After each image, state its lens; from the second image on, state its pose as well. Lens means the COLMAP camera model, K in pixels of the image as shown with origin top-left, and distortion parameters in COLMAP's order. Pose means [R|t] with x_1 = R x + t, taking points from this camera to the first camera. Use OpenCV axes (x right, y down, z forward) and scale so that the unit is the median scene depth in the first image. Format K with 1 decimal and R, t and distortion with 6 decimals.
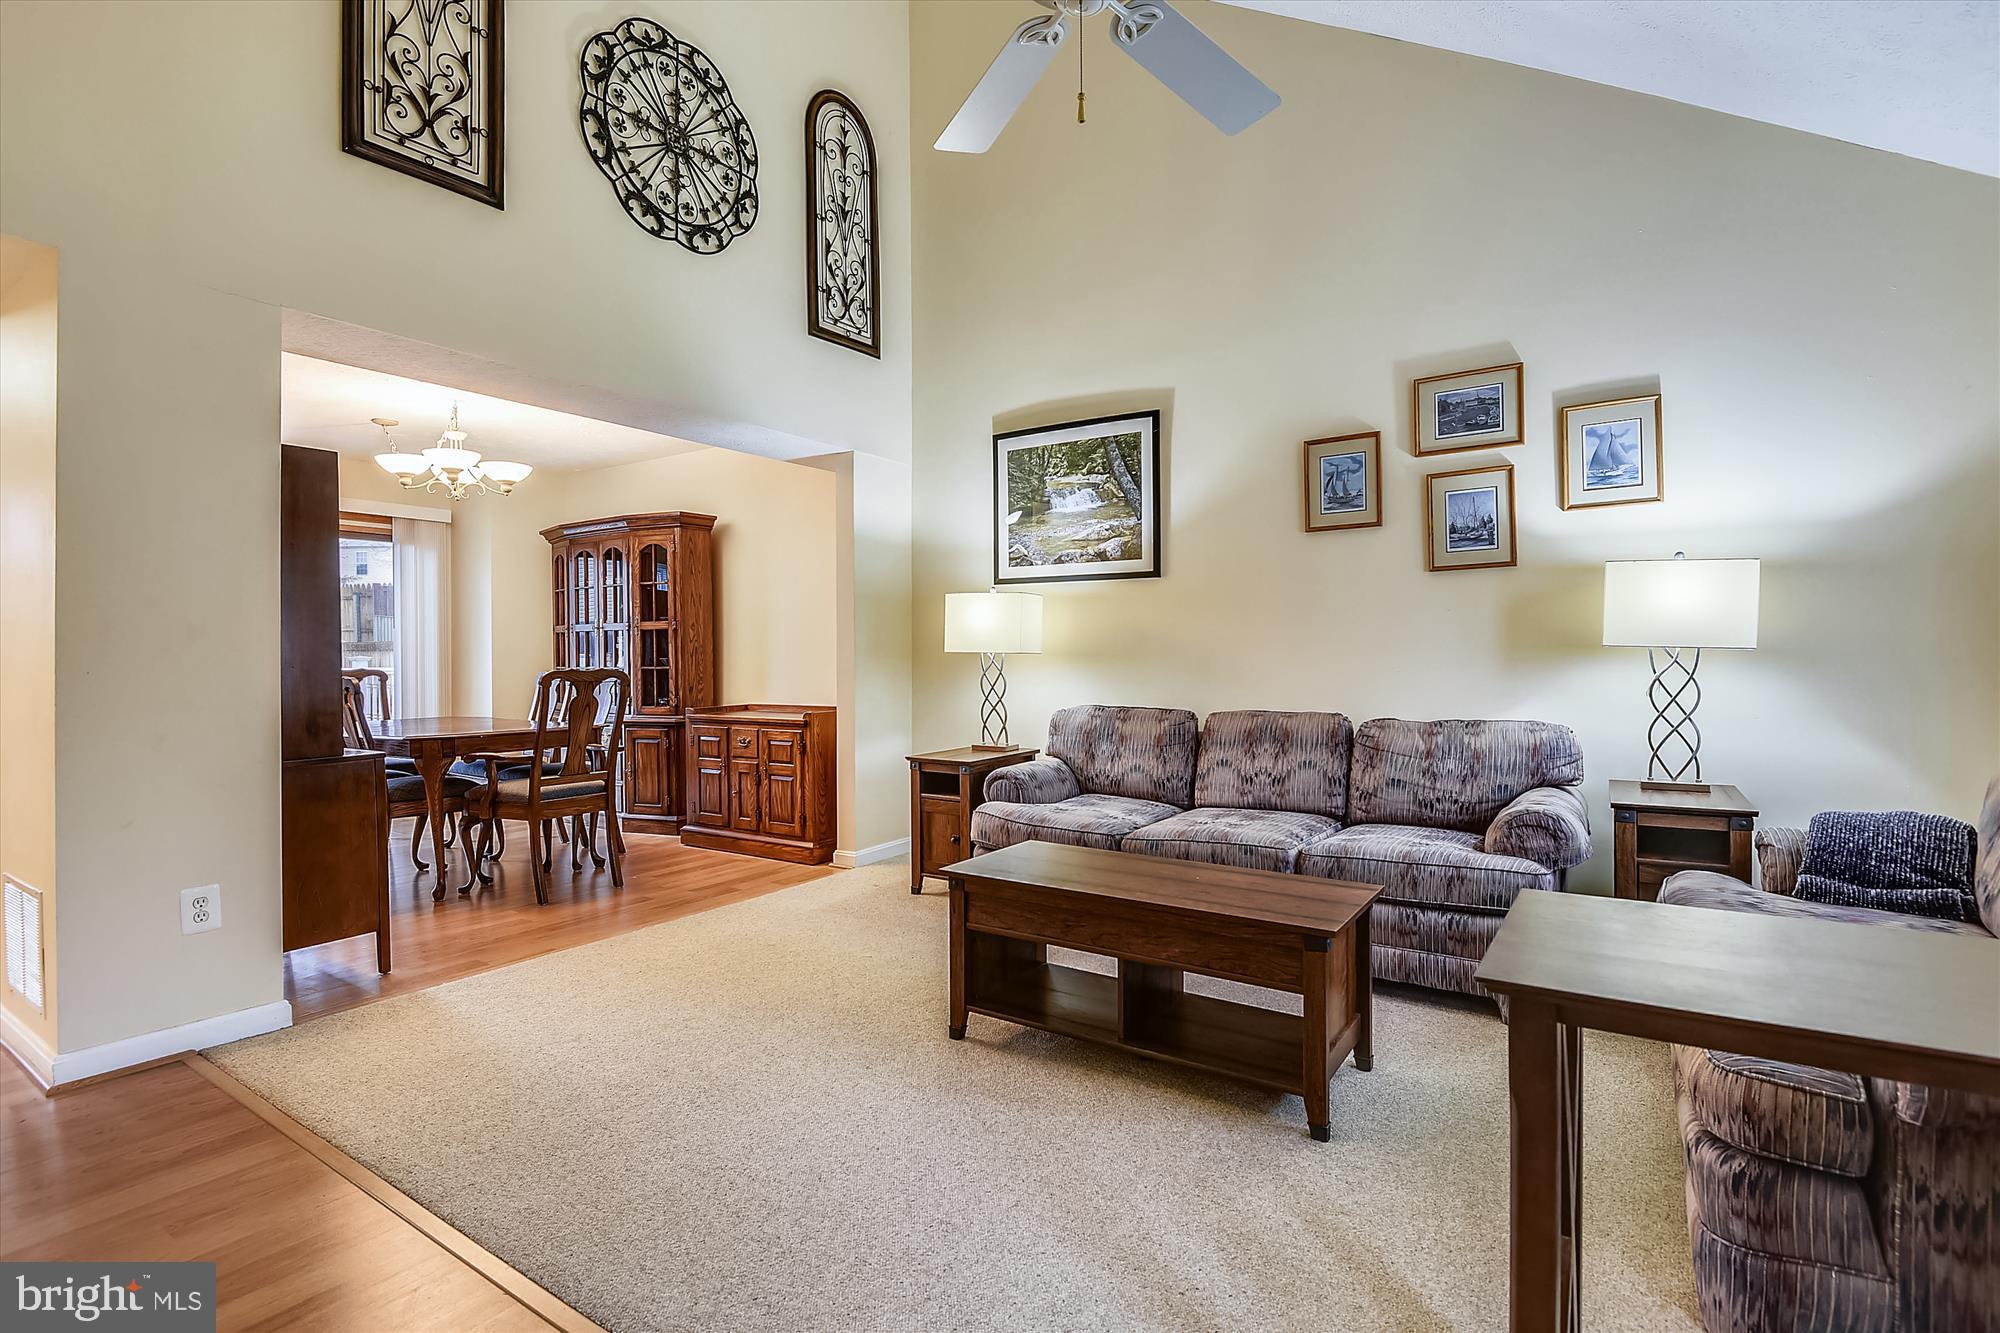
lens RADIAL K [[928.0, 0, 1007.8], [0, 928.0, 656.4], [0, 0, 1]] dist [0.002169, -0.023322]
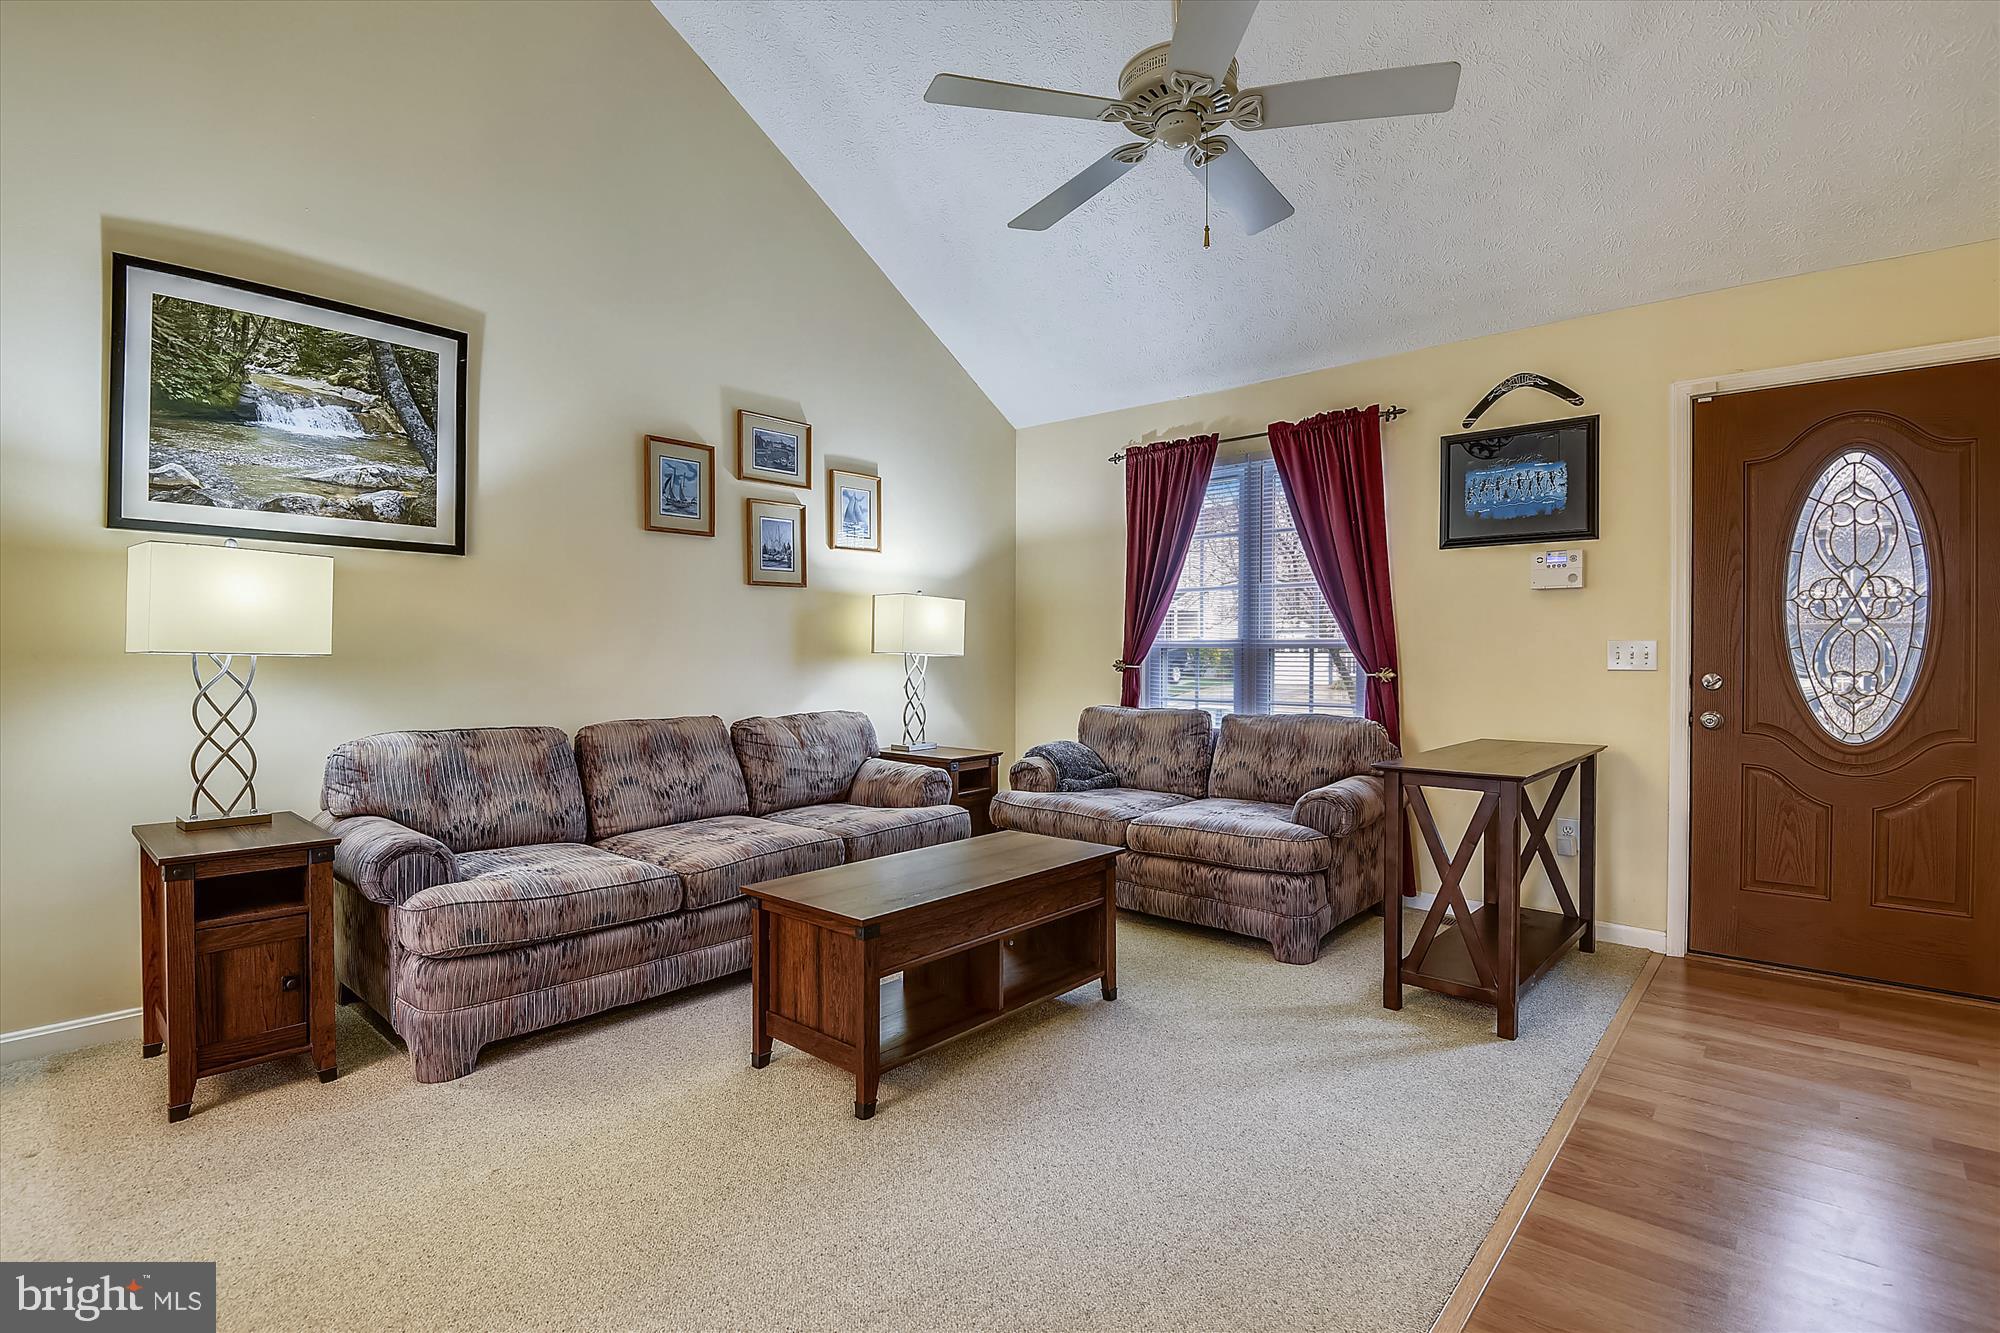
lens RADIAL K [[928.0, 0, 1007.8], [0, 928.0, 656.4], [0, 0, 1]] dist [0.002169, -0.023322]
pose [[0.132186, 0.011475, 0.991158, -0.513032], [0.010047, 0.999866, -0.012916, 0.010421], [-0.991174, 0.011665, 0.132053, 0.457843]]
